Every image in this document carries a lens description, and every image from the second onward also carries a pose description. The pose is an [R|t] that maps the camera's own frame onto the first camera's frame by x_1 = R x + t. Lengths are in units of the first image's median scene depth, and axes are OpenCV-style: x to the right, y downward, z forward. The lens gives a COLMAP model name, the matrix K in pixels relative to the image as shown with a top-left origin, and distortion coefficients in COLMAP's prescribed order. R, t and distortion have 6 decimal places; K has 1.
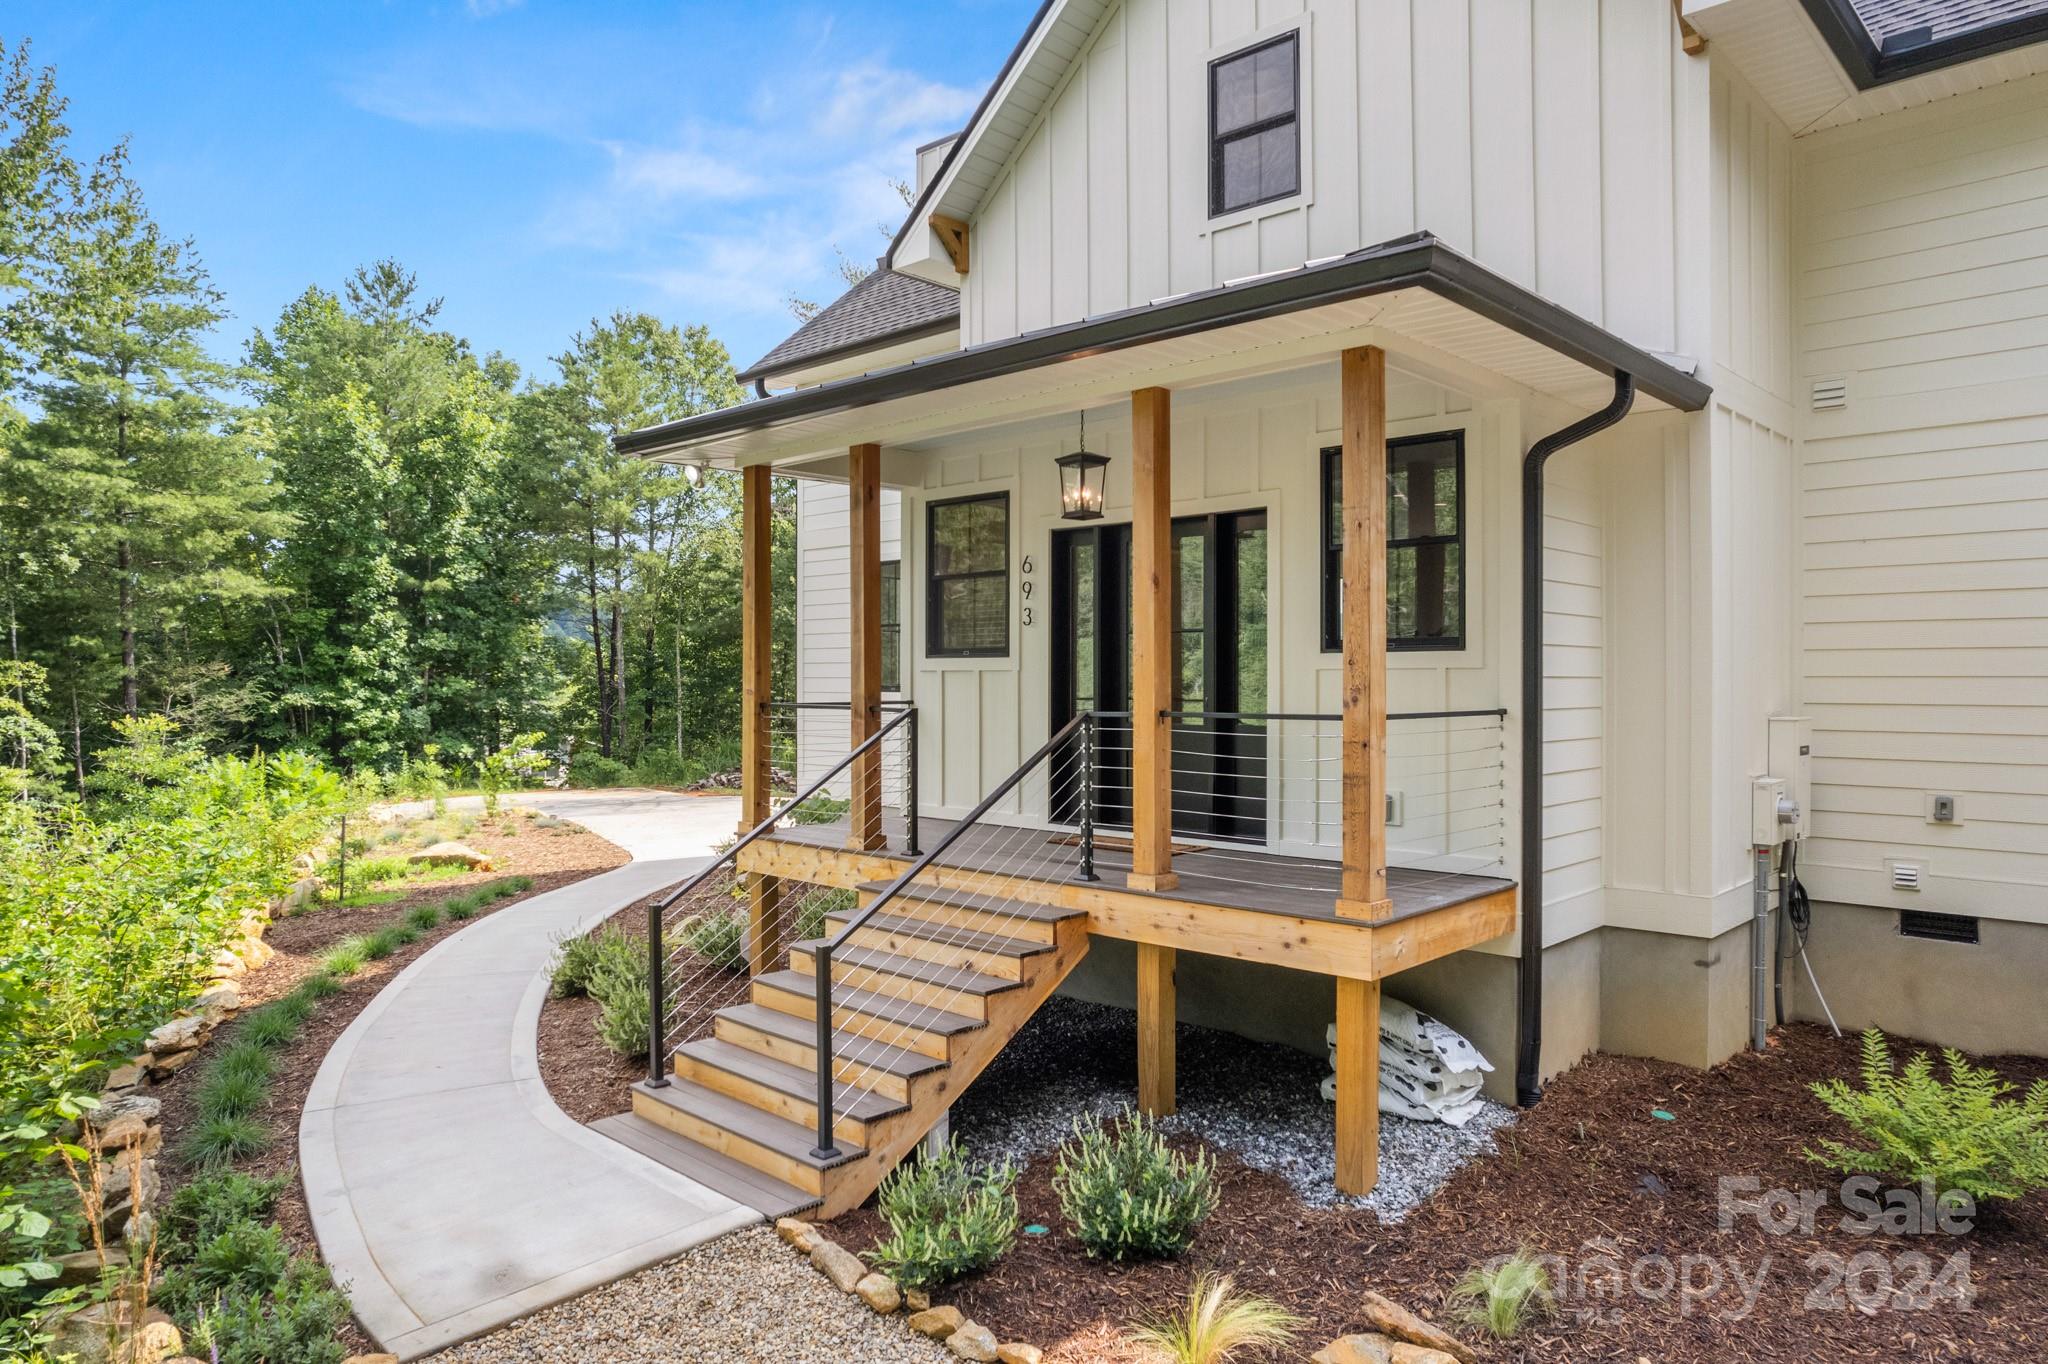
lens RADIAL K [[1306.8, 0, 1024.0], [0, 1306.8, 682.0], [0, 0, 1]] dist [-0.072591, 0.079822]
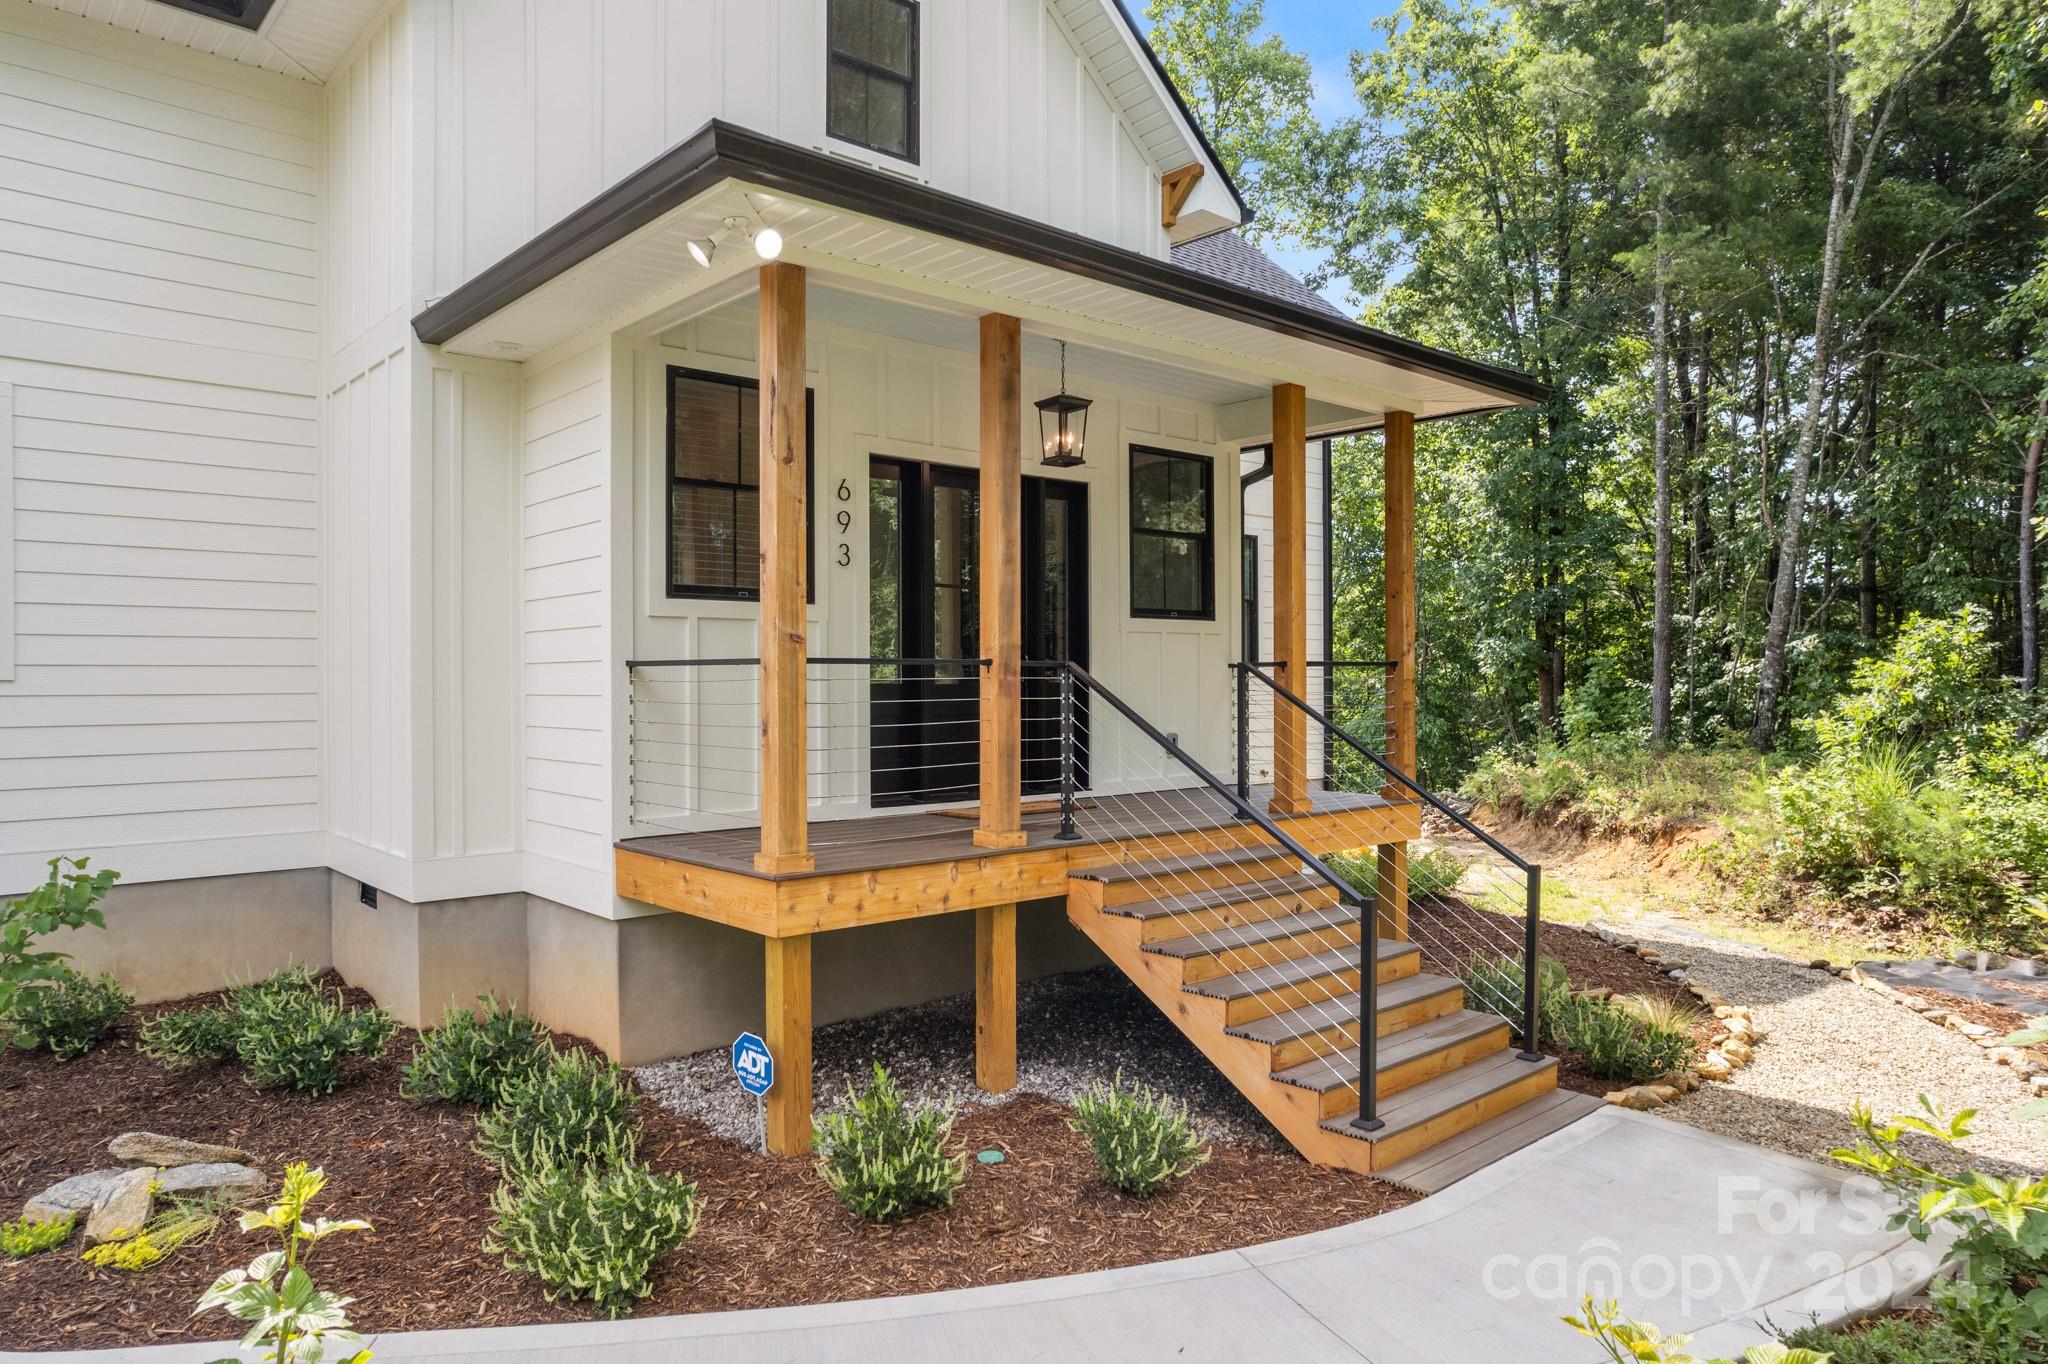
lens RADIAL K [[1306.8, 0, 1024.0], [0, 1306.8, 682.0], [0, 0, 1]] dist [-0.072591, 0.079822]
pose [[0.083857, 0.000861, 0.996477, -0.890204], [0.016003, 0.999869, -0.002211, 0.035083], [-0.996349, 0.016132, 0.083832, 0.938255]]
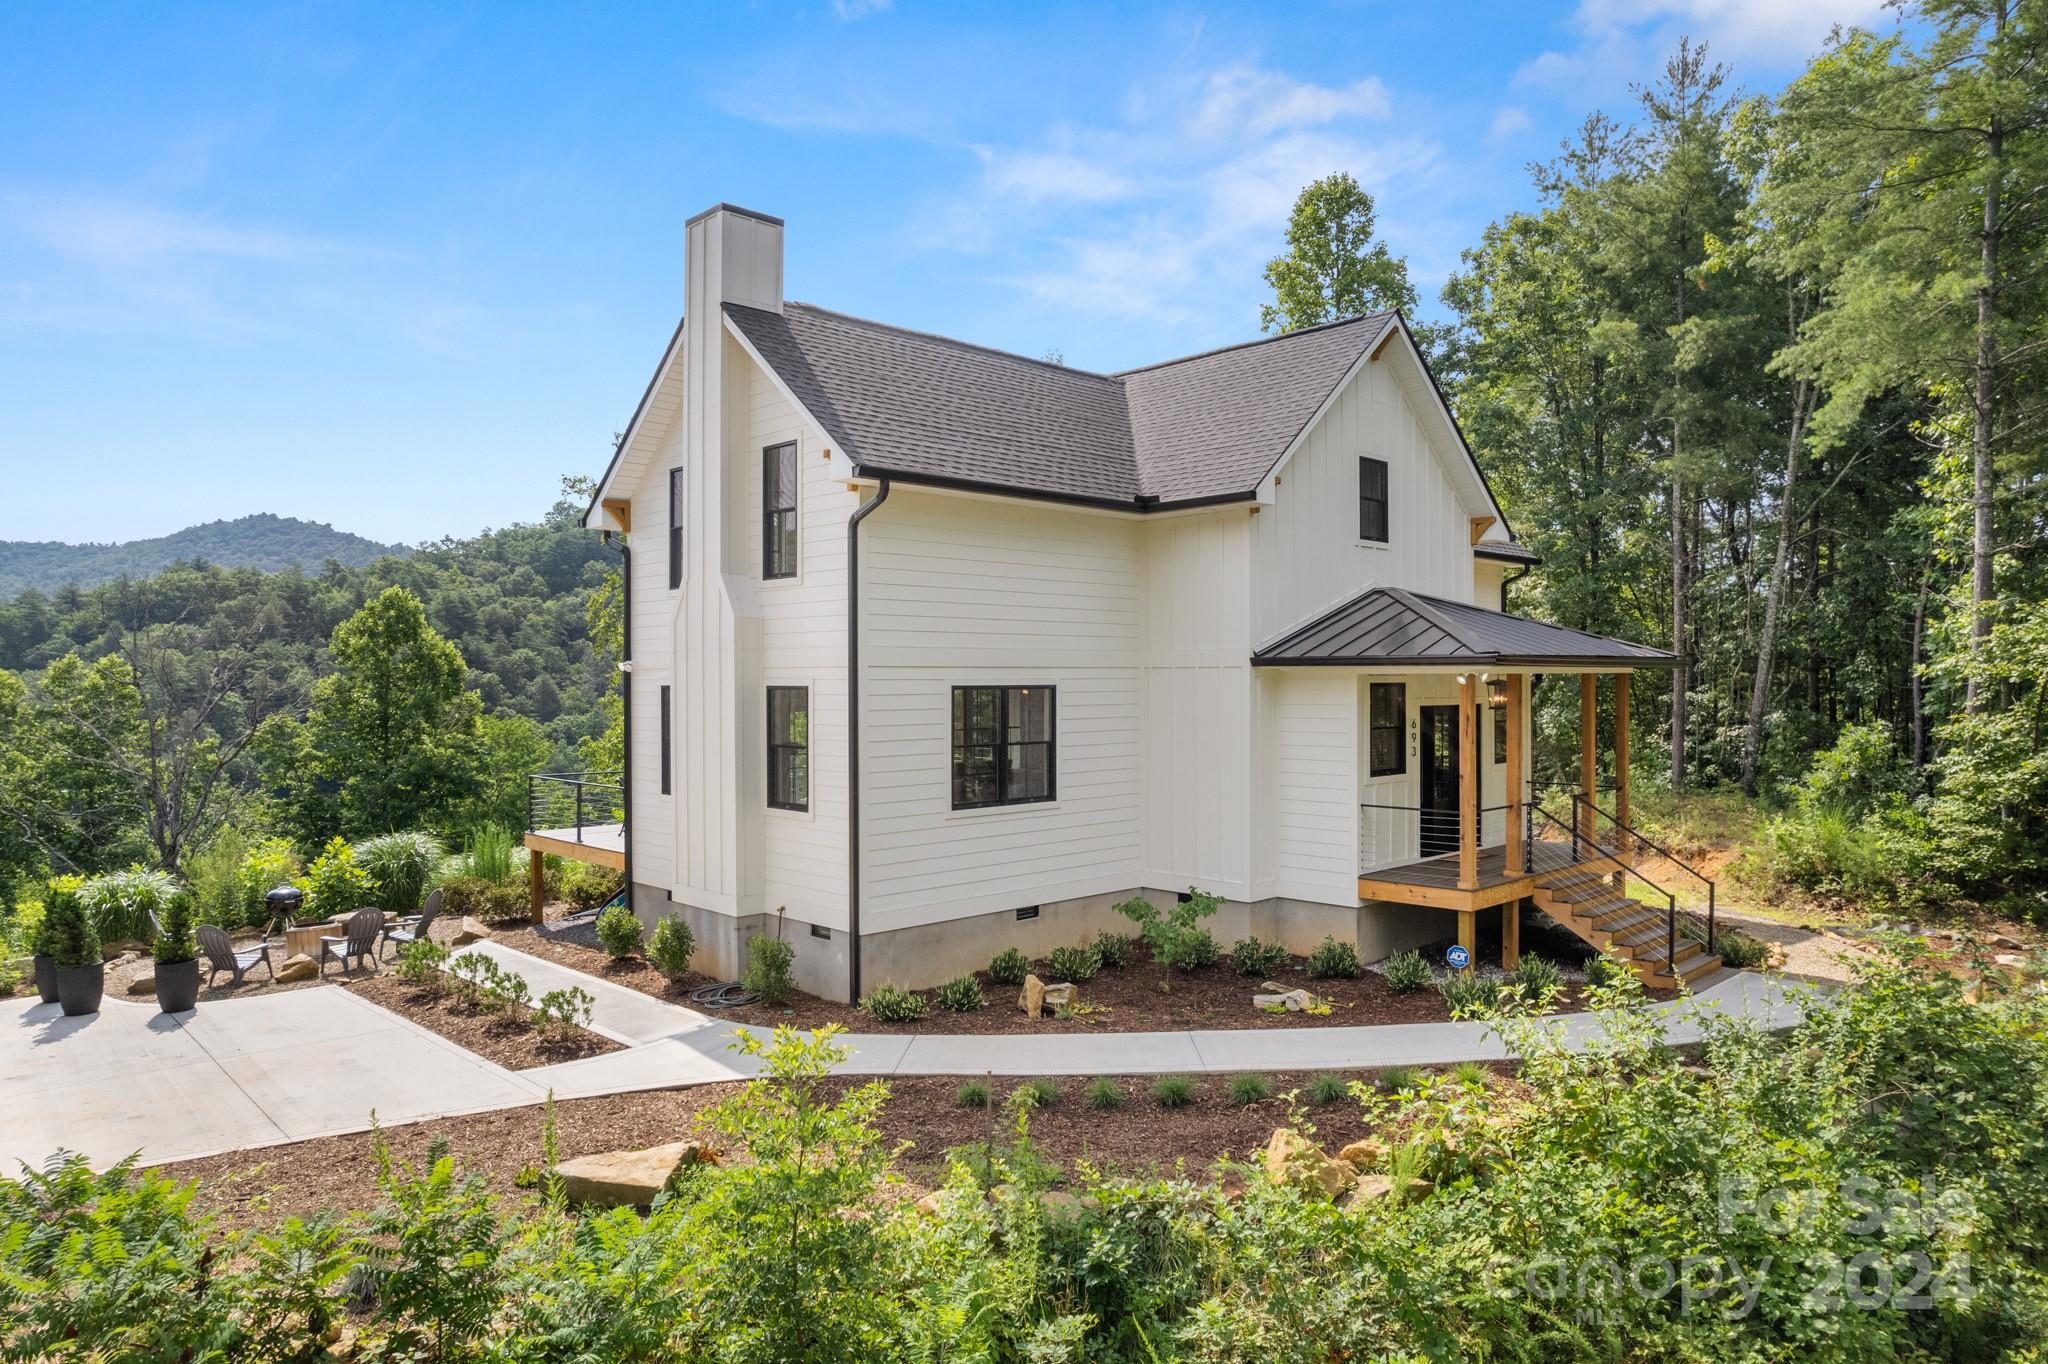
lens RADIAL K [[1328.2, 0, 1020.0], [0, 1328.2, 666.7], [0, 0, 1]] dist [-0.088115, 0.113083]
pose [[0.038963, 0.008365, 0.999206, -2.182171], [0.015599, 0.999838, -0.008978, -0.187432], [-0.999119, 0.015937, 0.038826, 1.697527]]
